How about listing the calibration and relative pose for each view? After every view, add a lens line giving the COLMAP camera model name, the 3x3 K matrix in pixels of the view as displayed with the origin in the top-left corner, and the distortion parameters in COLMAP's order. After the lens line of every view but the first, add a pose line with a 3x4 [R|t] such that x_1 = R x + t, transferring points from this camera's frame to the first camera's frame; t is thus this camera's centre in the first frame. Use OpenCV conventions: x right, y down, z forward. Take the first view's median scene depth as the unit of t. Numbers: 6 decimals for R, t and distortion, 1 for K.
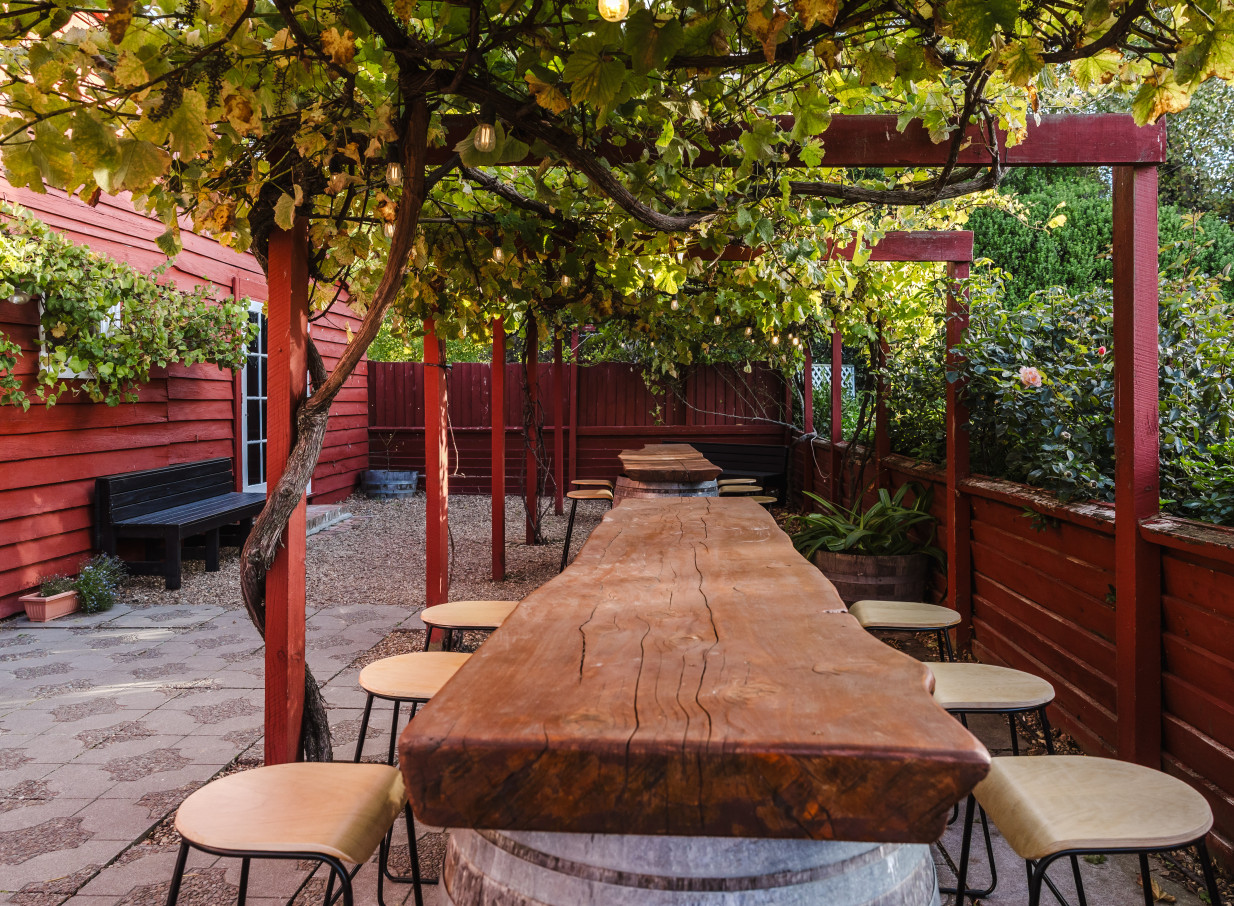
lens RADIAL K [[952.0, 0, 617.0], [0, 952.0, 453.0], [0, 0, 1]] dist [0.182914, 0.000328]
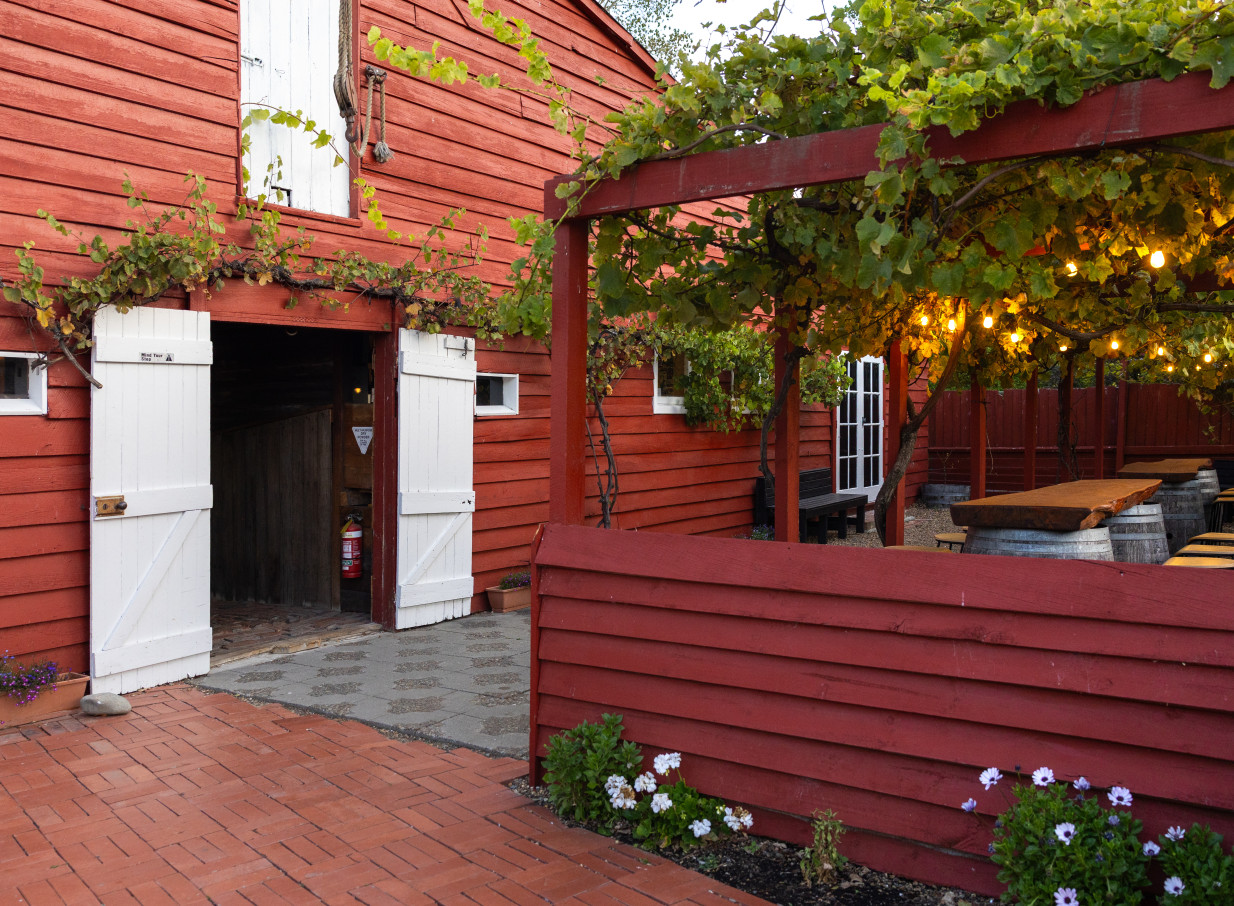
lens RADIAL K [[1055.8, 0, 613.8], [0, 1055.8, 427.9], [0, 0, 1]] dist [0.006033, 0.001090]
pose [[0.859281, -0.005450, -0.511475, 0.095194], [-0.020359, 0.998786, -0.044846, 0.019990], [0.511099, 0.048948, 0.858127, -0.402810]]
